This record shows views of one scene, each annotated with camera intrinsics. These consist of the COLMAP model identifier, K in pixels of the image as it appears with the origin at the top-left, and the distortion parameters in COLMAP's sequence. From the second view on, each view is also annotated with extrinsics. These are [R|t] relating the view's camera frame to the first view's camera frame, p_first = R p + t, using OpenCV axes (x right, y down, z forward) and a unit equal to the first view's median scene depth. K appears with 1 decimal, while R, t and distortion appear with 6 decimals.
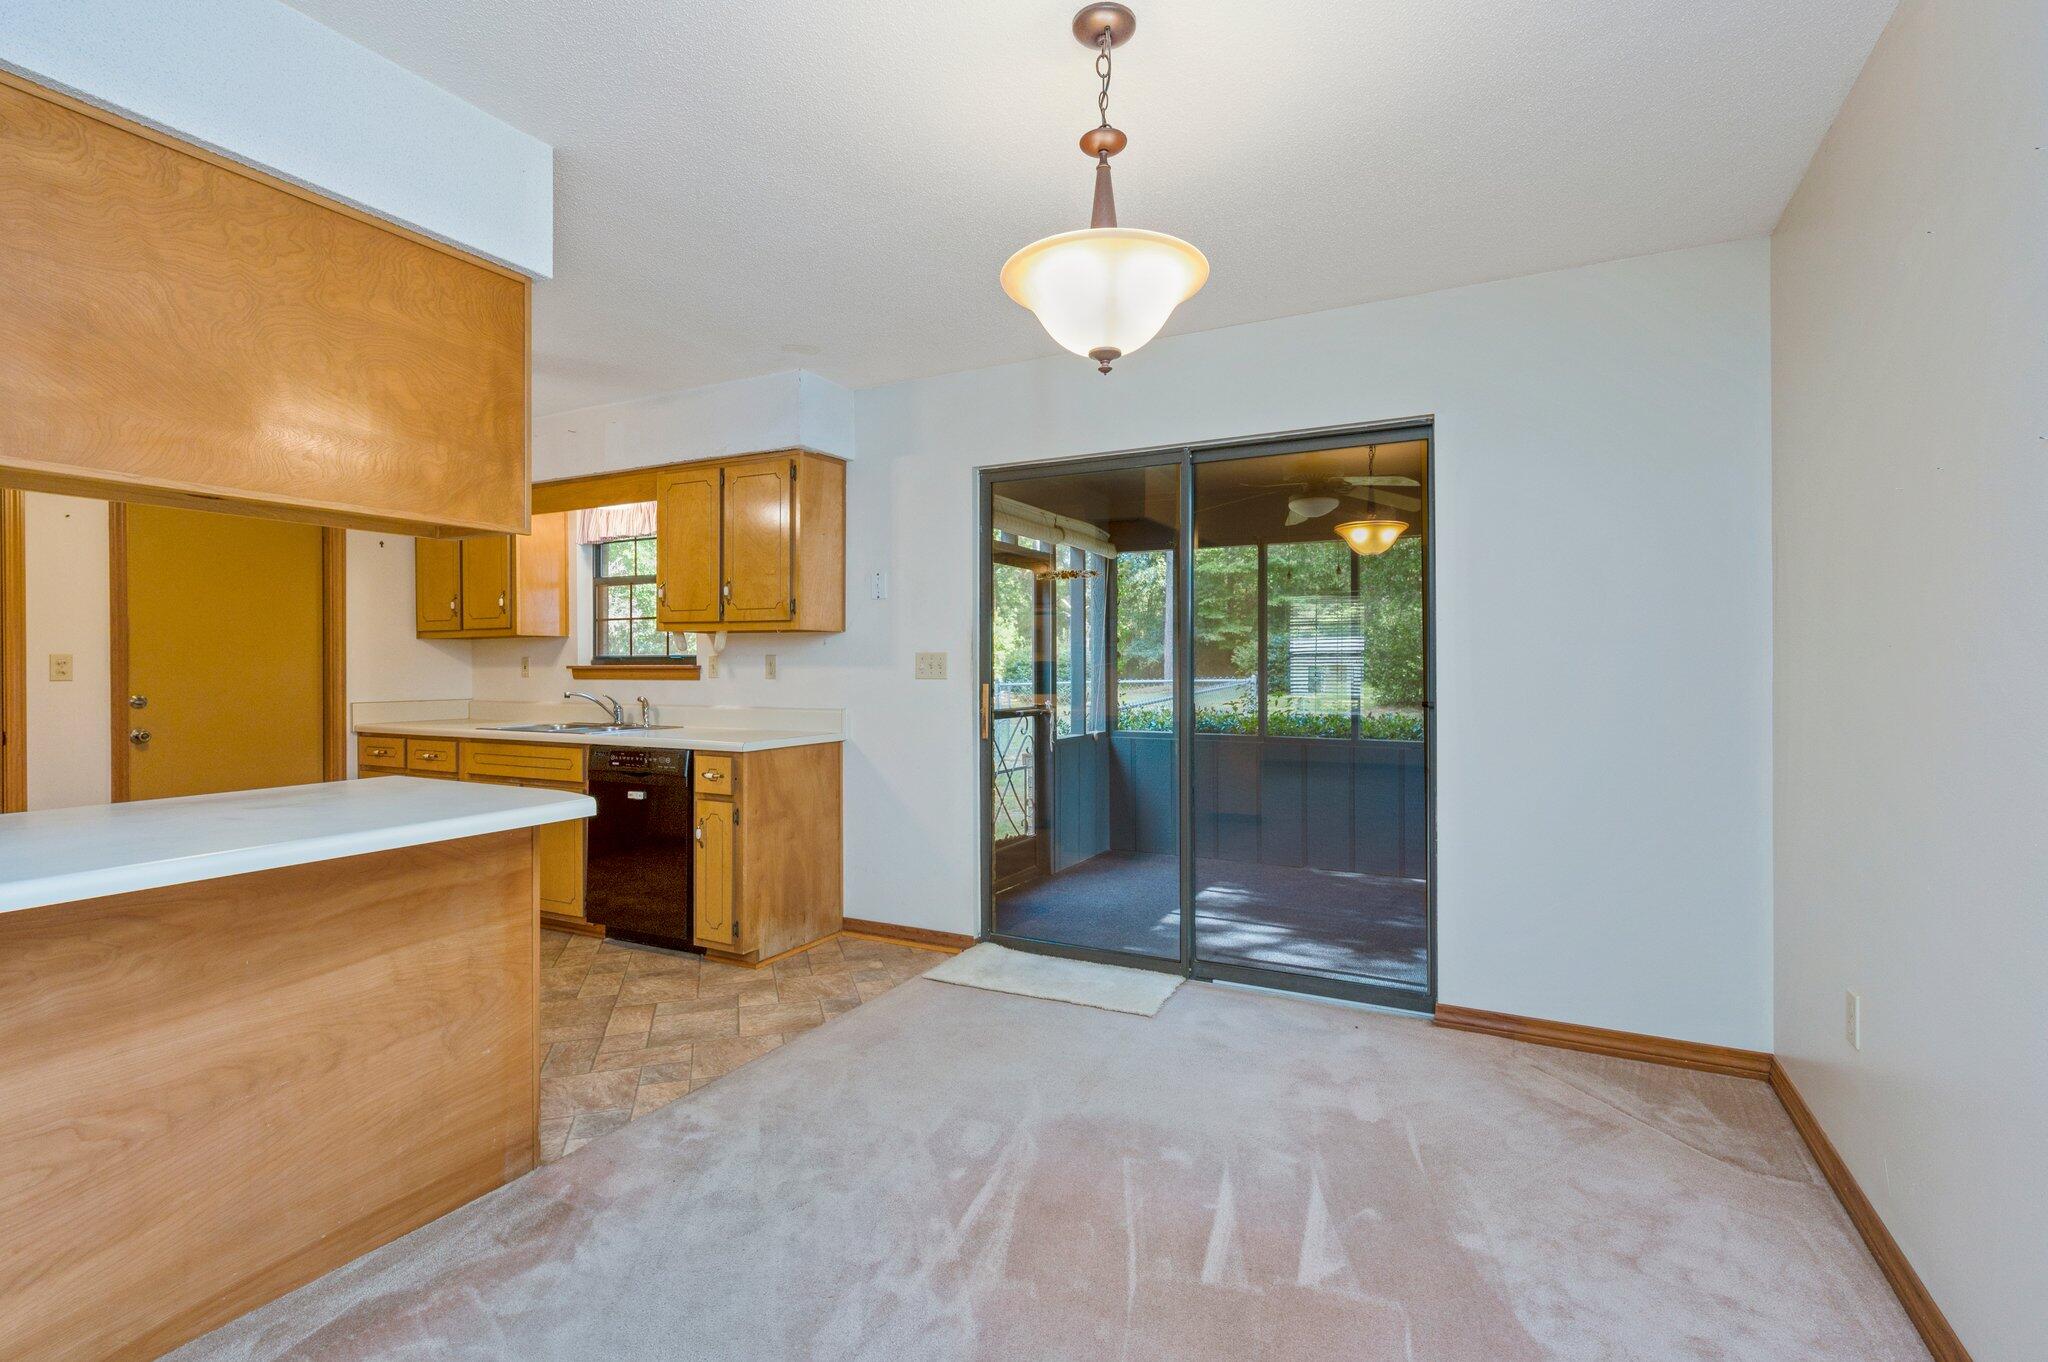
lens RADIAL K [[923.3, 0, 1025.7], [0, 923.3, 674.6], [0, 0, 1]] dist [-0.001406, 0.000453]
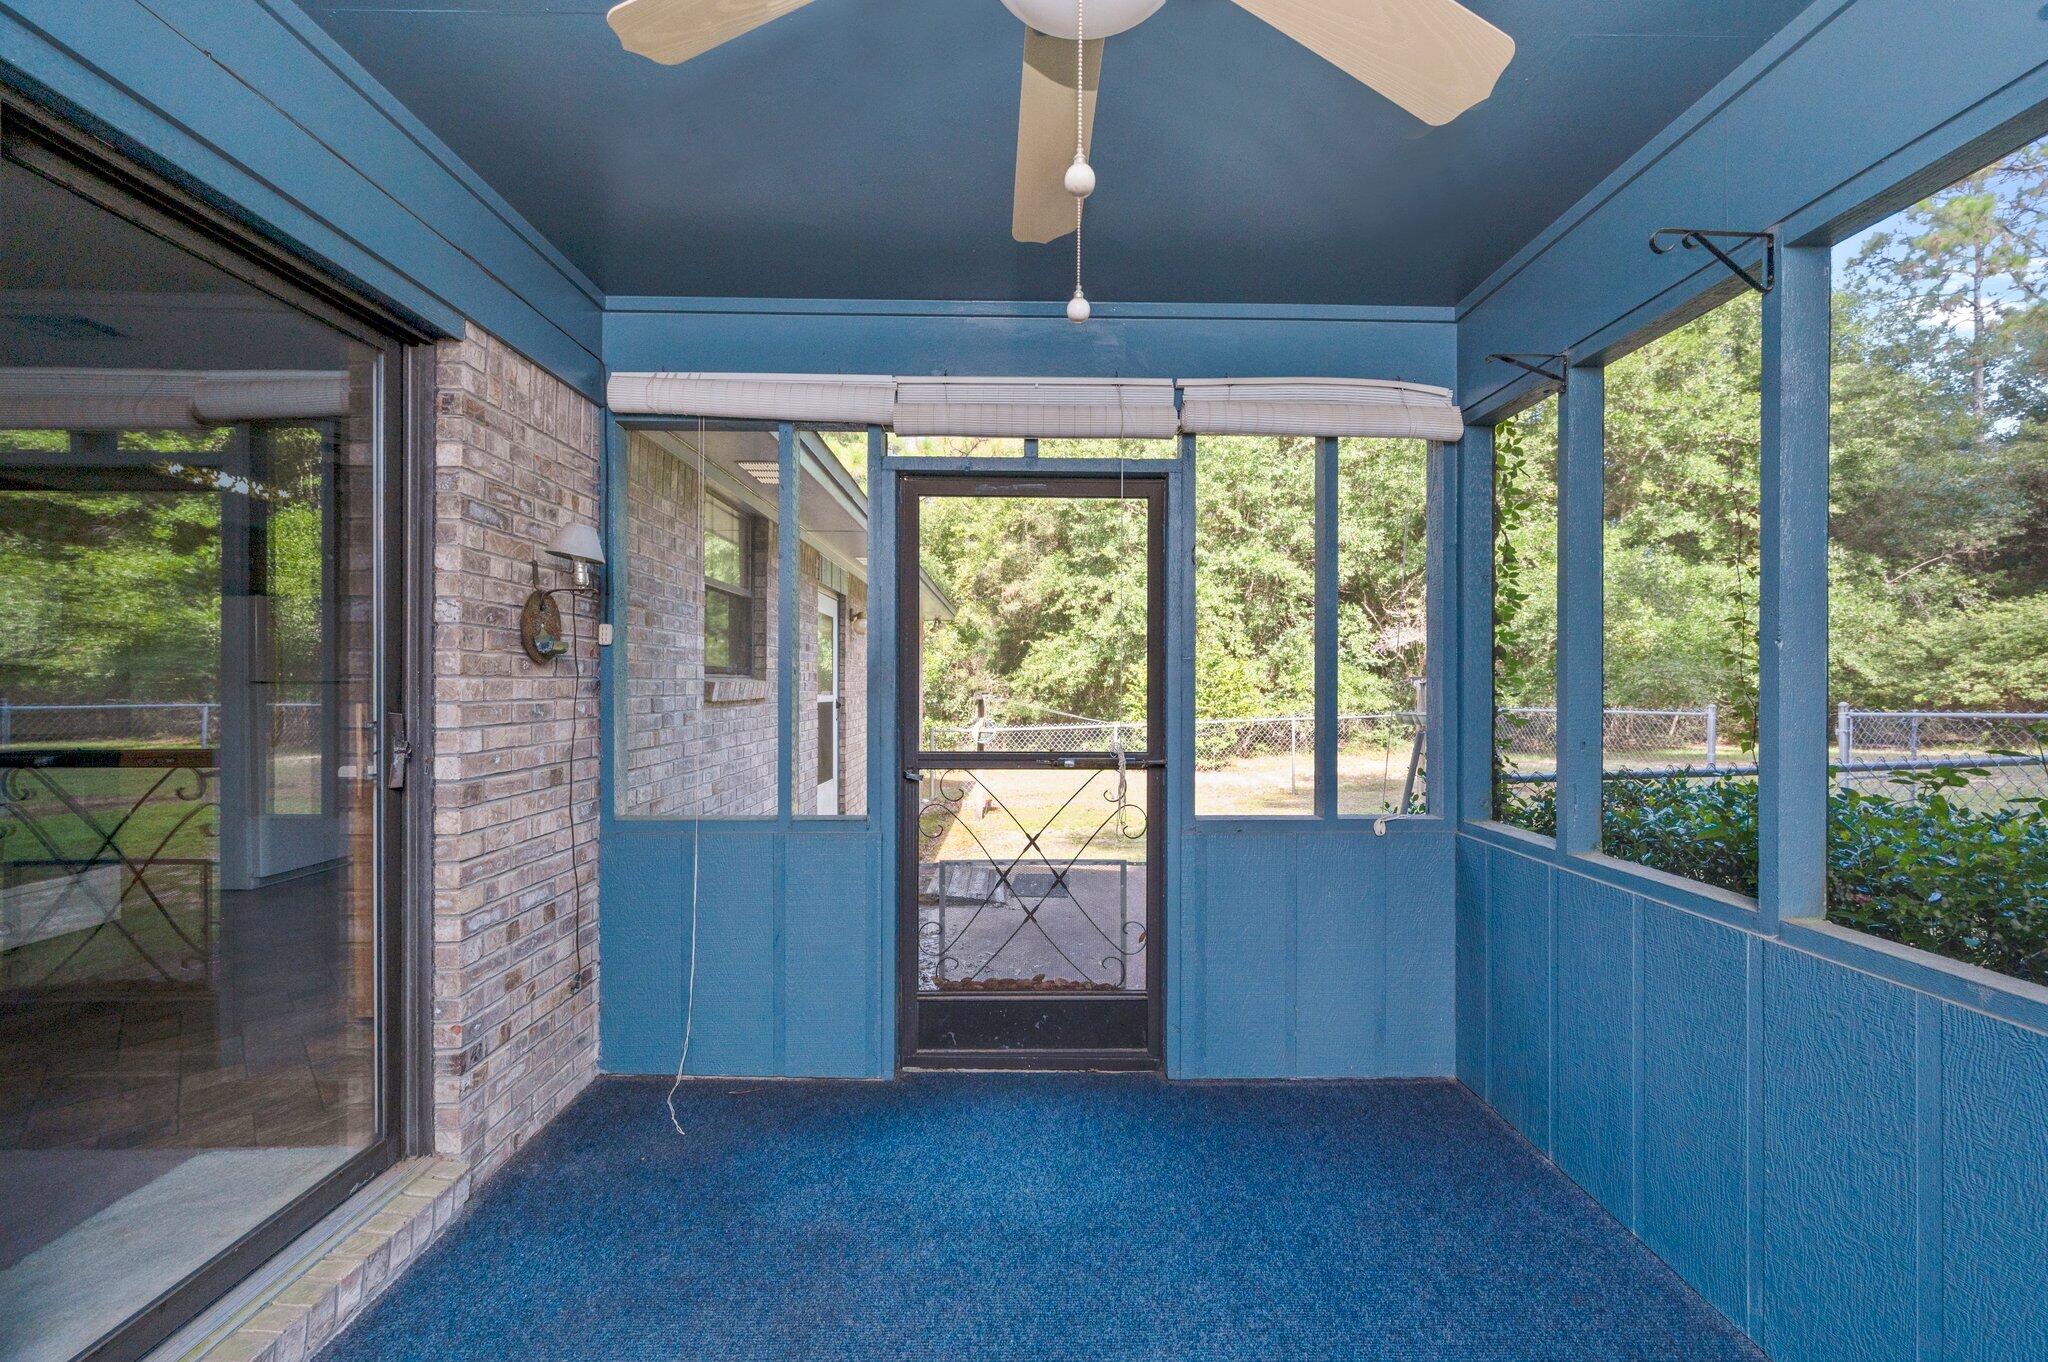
lens RADIAL K [[803.3, 0, 1028.5], [0, 803.3, 684.7], [0, 0, 1]] dist [-0.001279, -0.000134]
pose [[0.489702, 0.001976, -0.871888, 0.632623], [-0.009364, 0.999952, -0.002994, -0.004690], [0.871840, 0.009631, 0.489697, 1.172979]]
